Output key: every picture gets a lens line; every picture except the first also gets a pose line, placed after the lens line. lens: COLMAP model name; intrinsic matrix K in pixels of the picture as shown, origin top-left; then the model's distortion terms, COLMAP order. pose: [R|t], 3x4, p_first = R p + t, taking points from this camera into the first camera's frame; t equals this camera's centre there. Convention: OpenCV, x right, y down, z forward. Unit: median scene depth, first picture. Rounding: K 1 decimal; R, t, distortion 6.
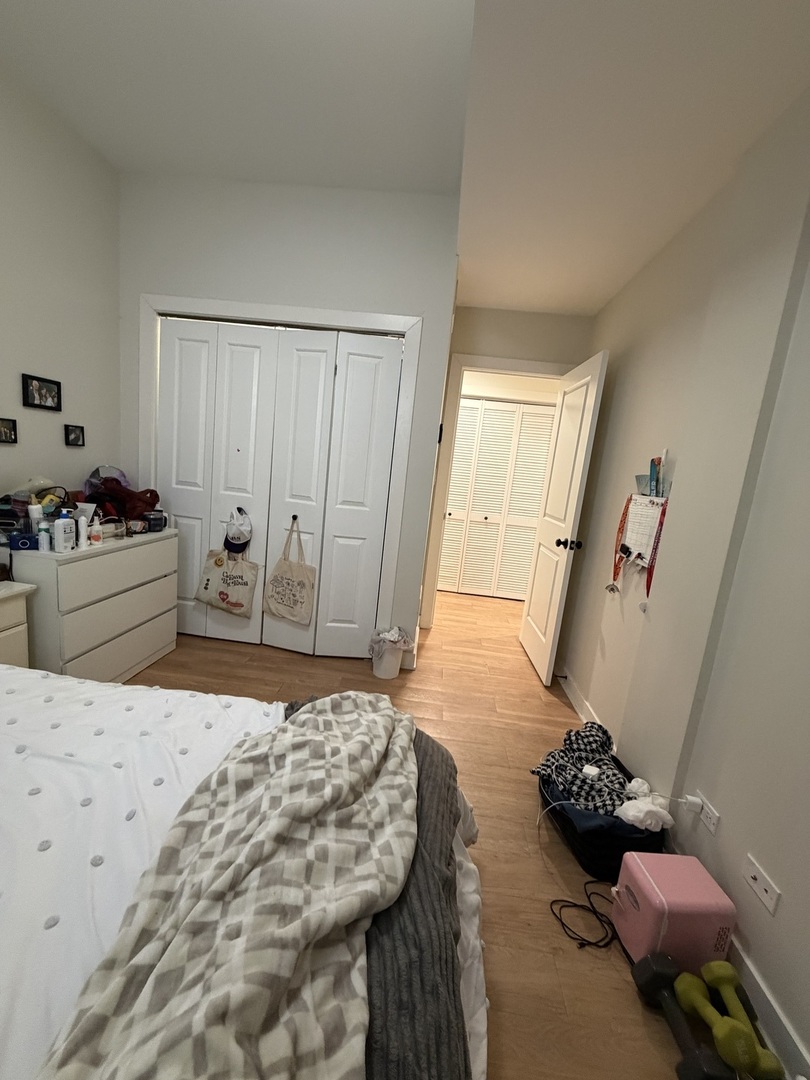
lens RADIAL K [[429.9, 0, 410.2], [0, 429.9, 540.0], [0, 0, 1]] dist [0.003168, -0.000620]
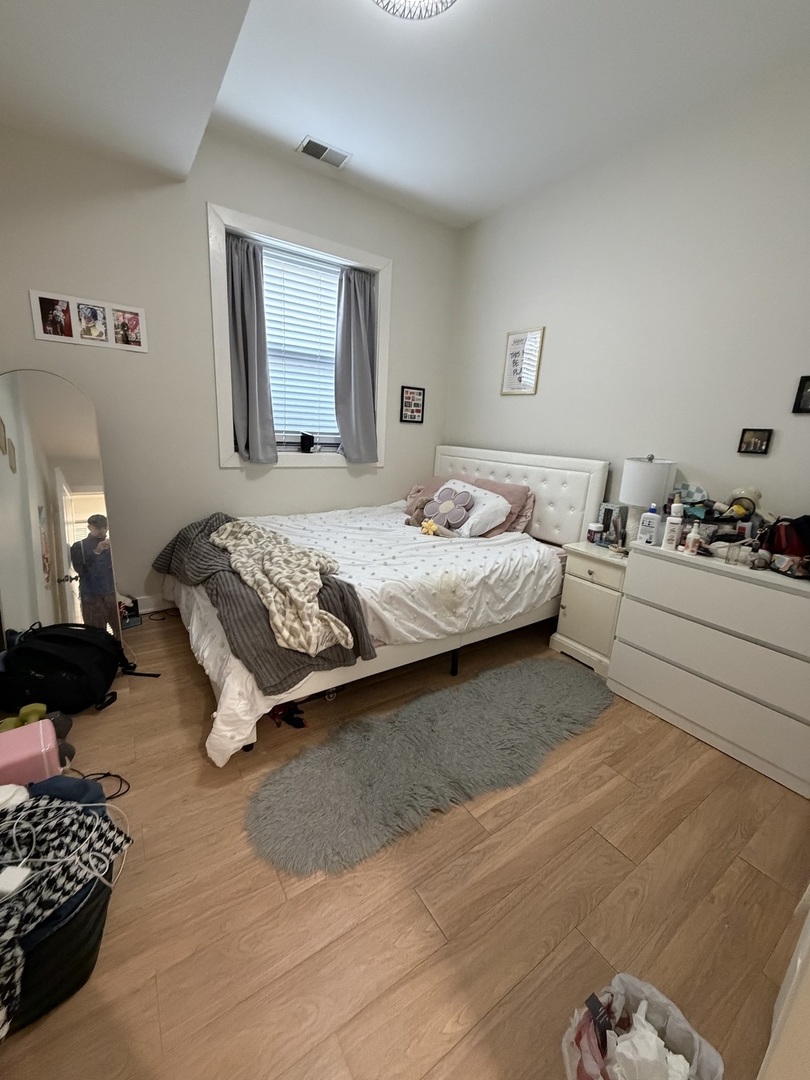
lens RADIAL K [[429.9, 0, 405.0], [0, 429.9, 537.4], [0, 0, 1]] dist [0.003168, -0.000620]
pose [[-0.751628, 0.001913, -0.659585, 0.301869], [-0.253101, 0.922607, 0.291096, -0.131606], [0.609094, 0.385737, -0.692973, 1.246469]]
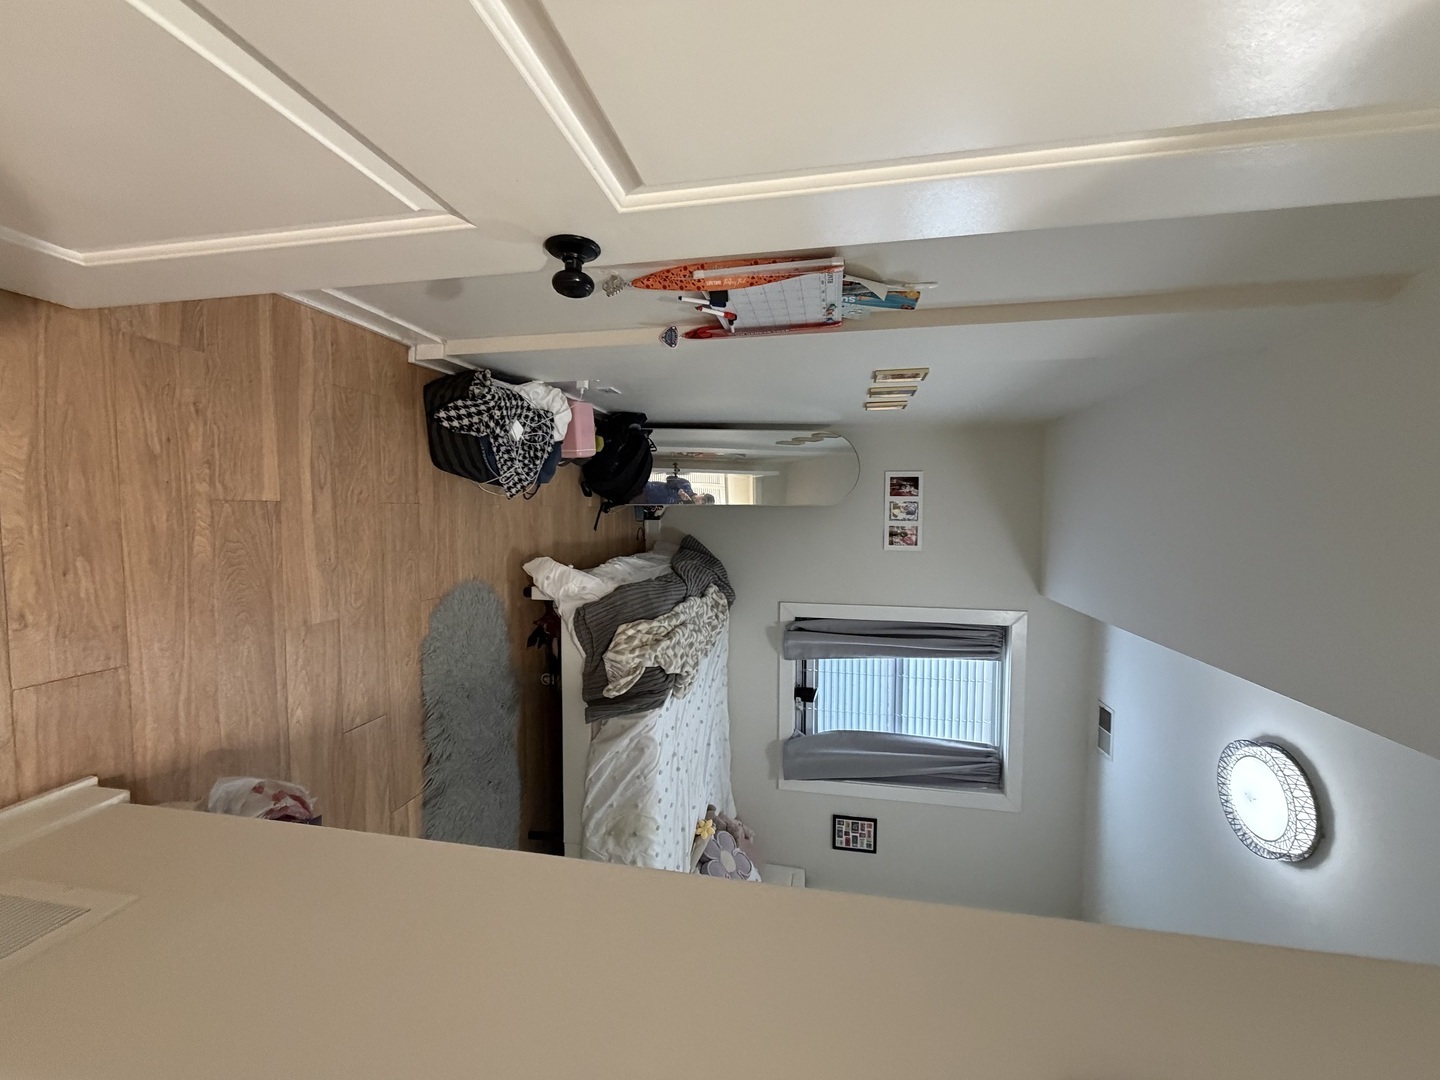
lens RADIAL K [[573.2, 0, 720.5], [0, 573.2, 541.3], [0, 0, 1]] dist [0.003168, -0.000620]
pose [[0.100707, -0.978040, -0.182471, 0.326015], [-0.927586, -0.158621, 0.338265, -0.171200], [-0.359781, 0.135192, -0.923191, 1.437450]]
